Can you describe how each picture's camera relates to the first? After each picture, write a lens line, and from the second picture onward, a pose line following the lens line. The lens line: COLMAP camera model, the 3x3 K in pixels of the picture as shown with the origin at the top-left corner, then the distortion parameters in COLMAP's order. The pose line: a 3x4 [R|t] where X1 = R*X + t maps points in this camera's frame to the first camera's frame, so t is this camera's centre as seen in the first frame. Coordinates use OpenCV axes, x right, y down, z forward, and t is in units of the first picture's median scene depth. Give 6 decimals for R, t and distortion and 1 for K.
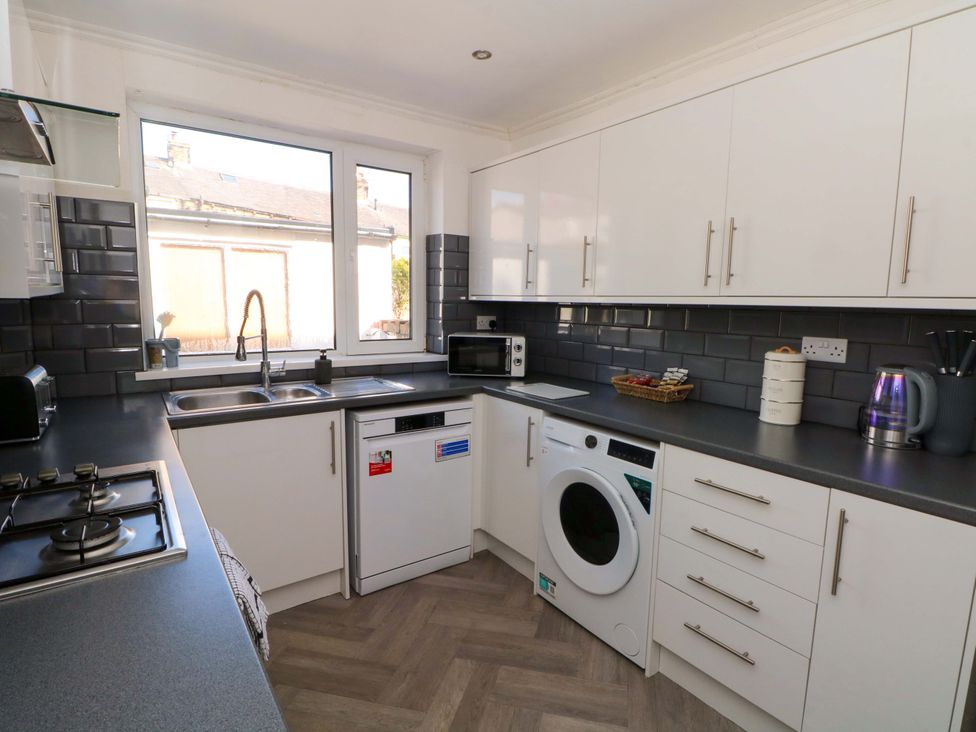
lens RADIAL K [[512.6, 0, 483.4], [0, 512.6, 359.5], [0, 0, 1]] dist [0.002354, -0.010295]
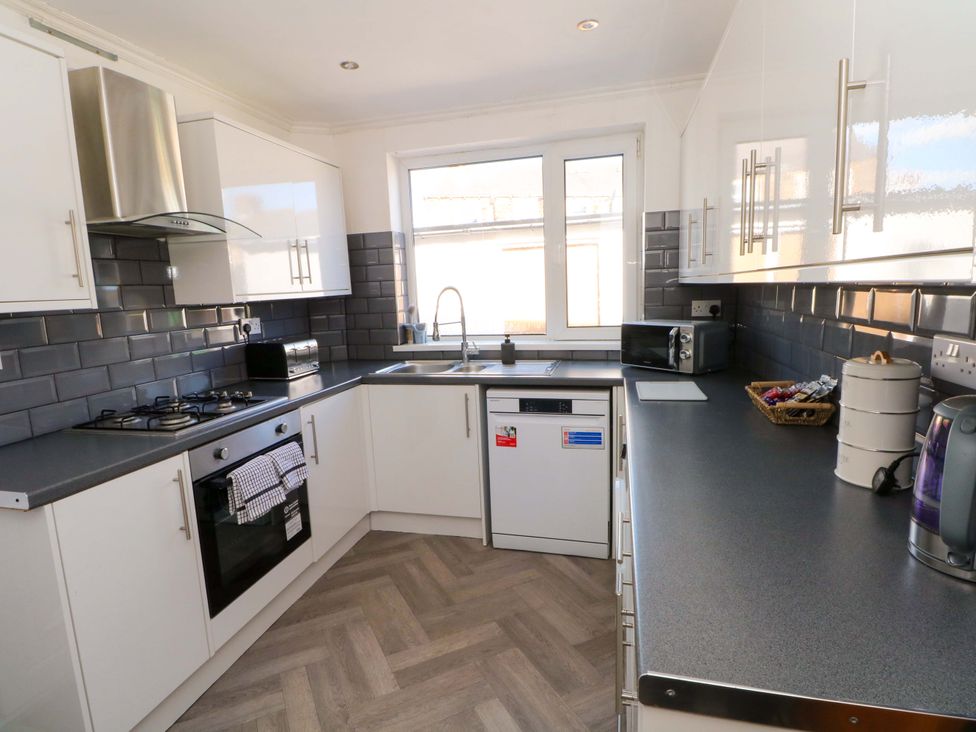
lens RADIAL K [[512.6, 0, 483.4], [0, 512.6, 359.5], [0, 0, 1]] dist [0.002354, -0.010295]
pose [[0.636057, 0.065542, -0.768853, 0.611524], [-0.040758, 0.997849, 0.051345, -0.022018], [0.770565, -0.001321, 0.637360, 0.243845]]
